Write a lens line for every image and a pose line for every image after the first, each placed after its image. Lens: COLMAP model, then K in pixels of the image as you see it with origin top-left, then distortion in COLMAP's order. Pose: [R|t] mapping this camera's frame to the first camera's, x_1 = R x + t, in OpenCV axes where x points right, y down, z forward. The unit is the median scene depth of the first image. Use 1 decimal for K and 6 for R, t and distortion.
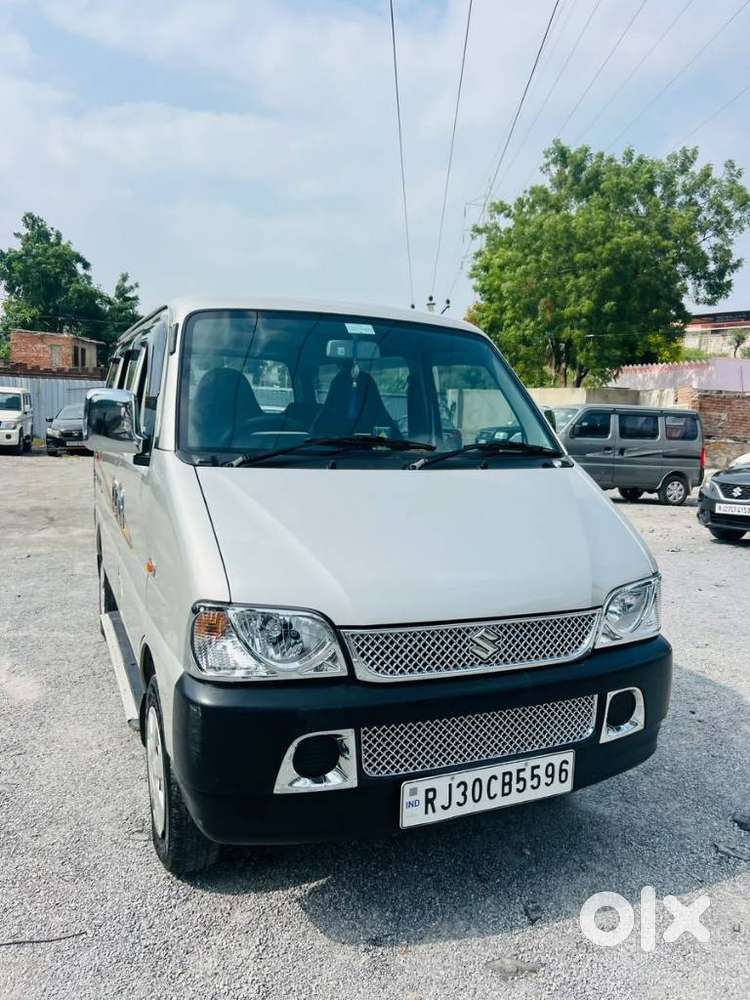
lens RADIAL K [[759.6, 0, 361.3], [0, 759.6, 506.9], [0, 0, 1]] dist [0.002074, -0.002349]
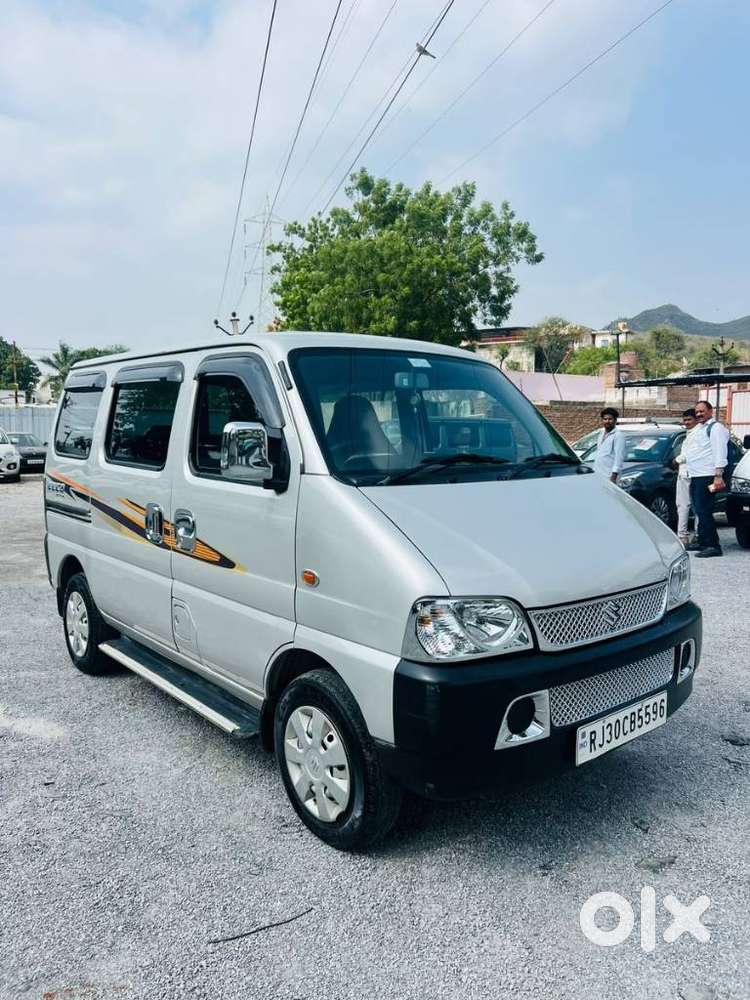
lens RADIAL K [[759.0, 0, 375.0], [0, 759.0, 500.0], [0, 0, 1]] dist [0.014508, 0.000824]
pose [[0.956131, -0.053673, 0.287981, -0.563154], [0.061279, 0.997968, -0.017454, -0.012673], [-0.286459, 0.034335, 0.957477, -0.114323]]
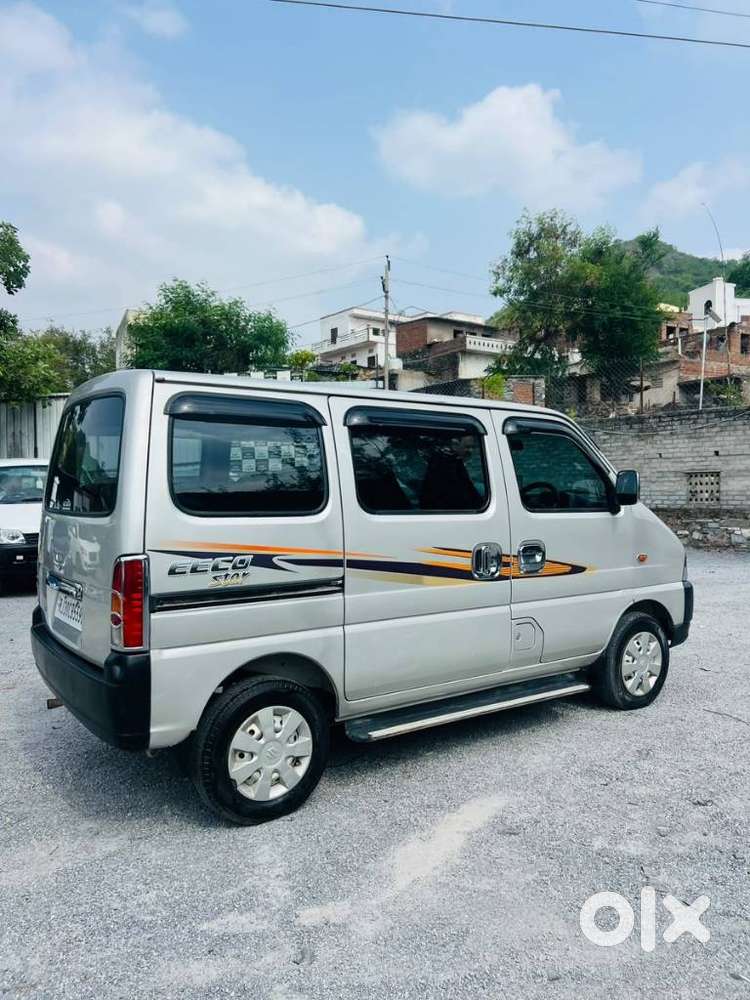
lens RADIAL K [[763.8, 0, 411.2], [0, 763.8, 506.5], [0, 0, 1]] dist [0.043373, -0.003737]
pose [[-0.244752, -0.071304, 0.966960, -2.315641], [0.110057, 0.988804, 0.100771, -0.364244], [-0.963319, 0.131085, -0.234164, 2.289744]]
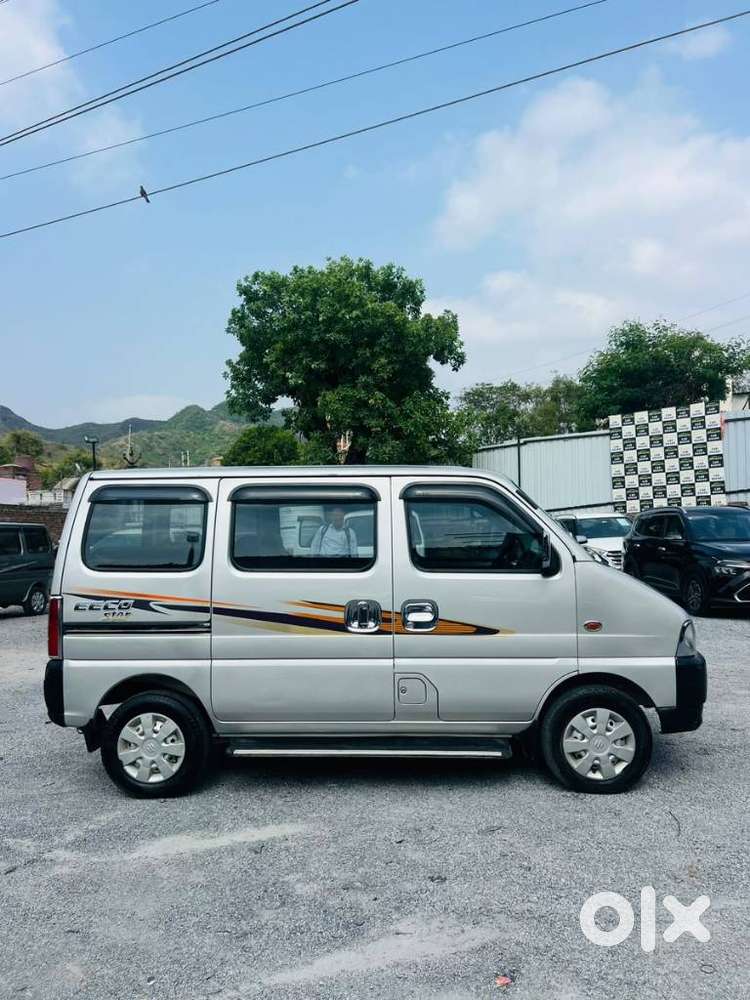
lens RADIAL K [[738.5, 0, 344.2], [0, 738.5, 515.5], [0, 0, 1]] dist [0.031536, -0.003167]
pose [[0.420743, -0.027541, 0.906762, -2.377281], [0.141444, 0.989306, -0.035583, -0.226754], [-0.896085, 0.143228, 0.420140, 0.848425]]
